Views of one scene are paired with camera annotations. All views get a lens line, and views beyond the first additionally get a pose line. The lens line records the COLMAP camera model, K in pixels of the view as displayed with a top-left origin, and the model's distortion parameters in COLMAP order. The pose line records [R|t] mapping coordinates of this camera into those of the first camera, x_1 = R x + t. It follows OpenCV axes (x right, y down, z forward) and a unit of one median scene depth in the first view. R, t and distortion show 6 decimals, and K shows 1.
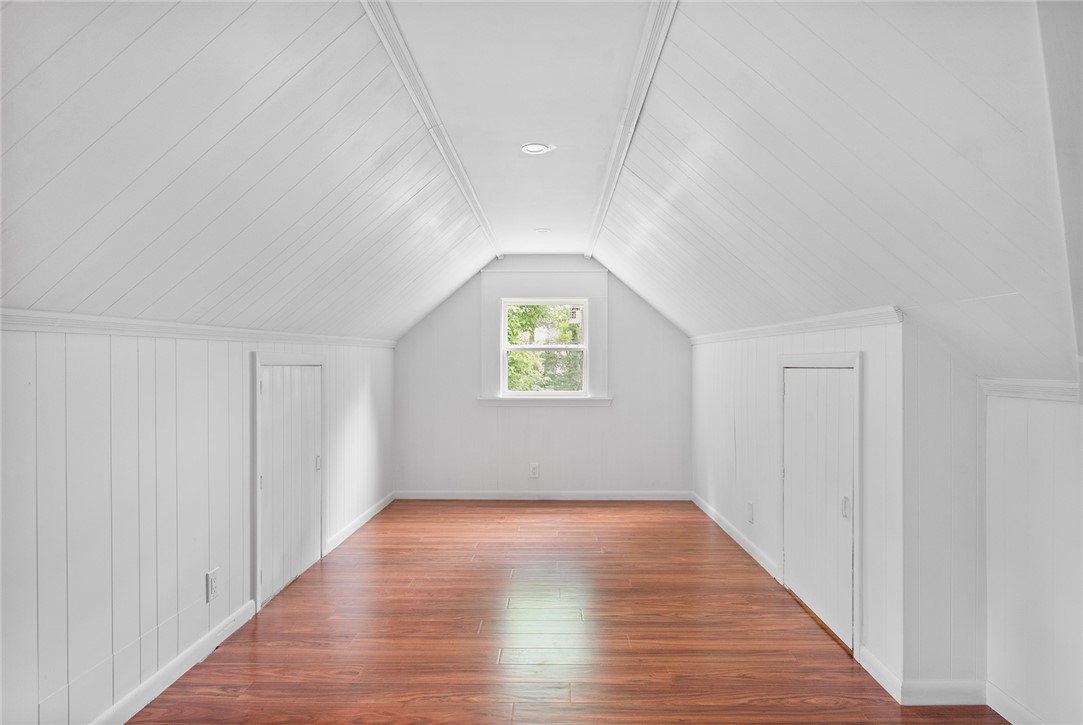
lens RADIAL K [[577.6, 0, 543.8], [0, 577.6, 367.4], [0, 0, 1]] dist [-0.004653, -0.002006]
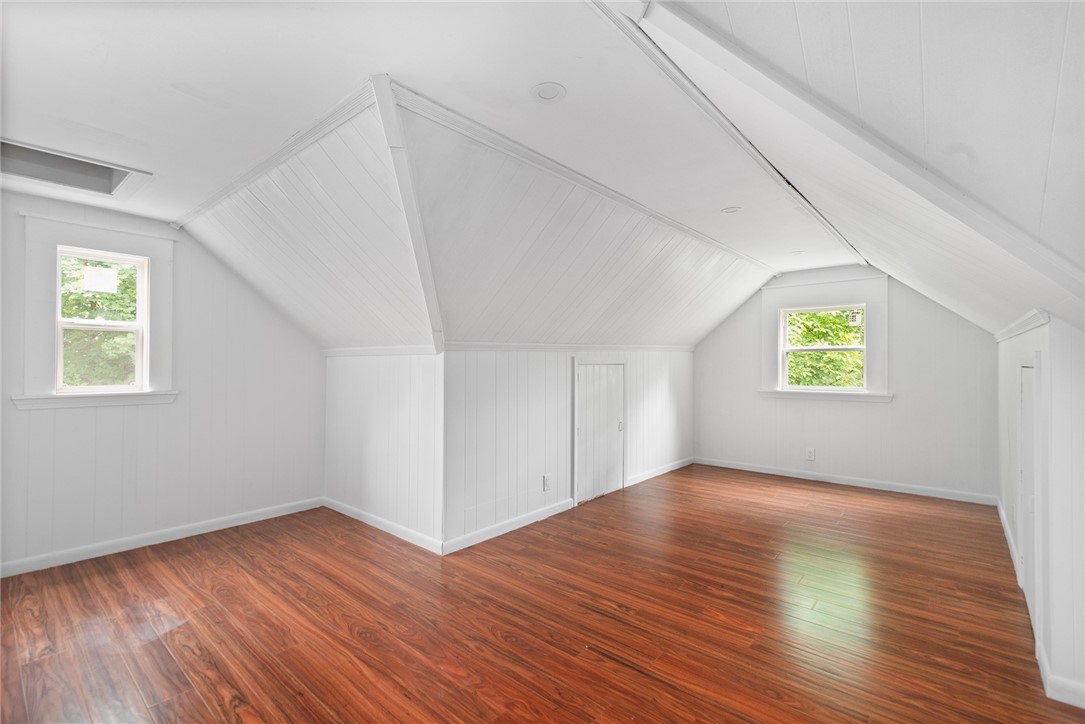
lens RADIAL K [[480.6, 0, 542.4], [0, 480.6, 361.9], [0, 0, 1]] dist [0.004757, -0.000511]
pose [[0.769029, -0.002139, -0.639210, 0.272626], [-0.001975, 0.999982, -0.005723, -0.002351], [0.639211, 0.005664, 0.769011, -0.138422]]
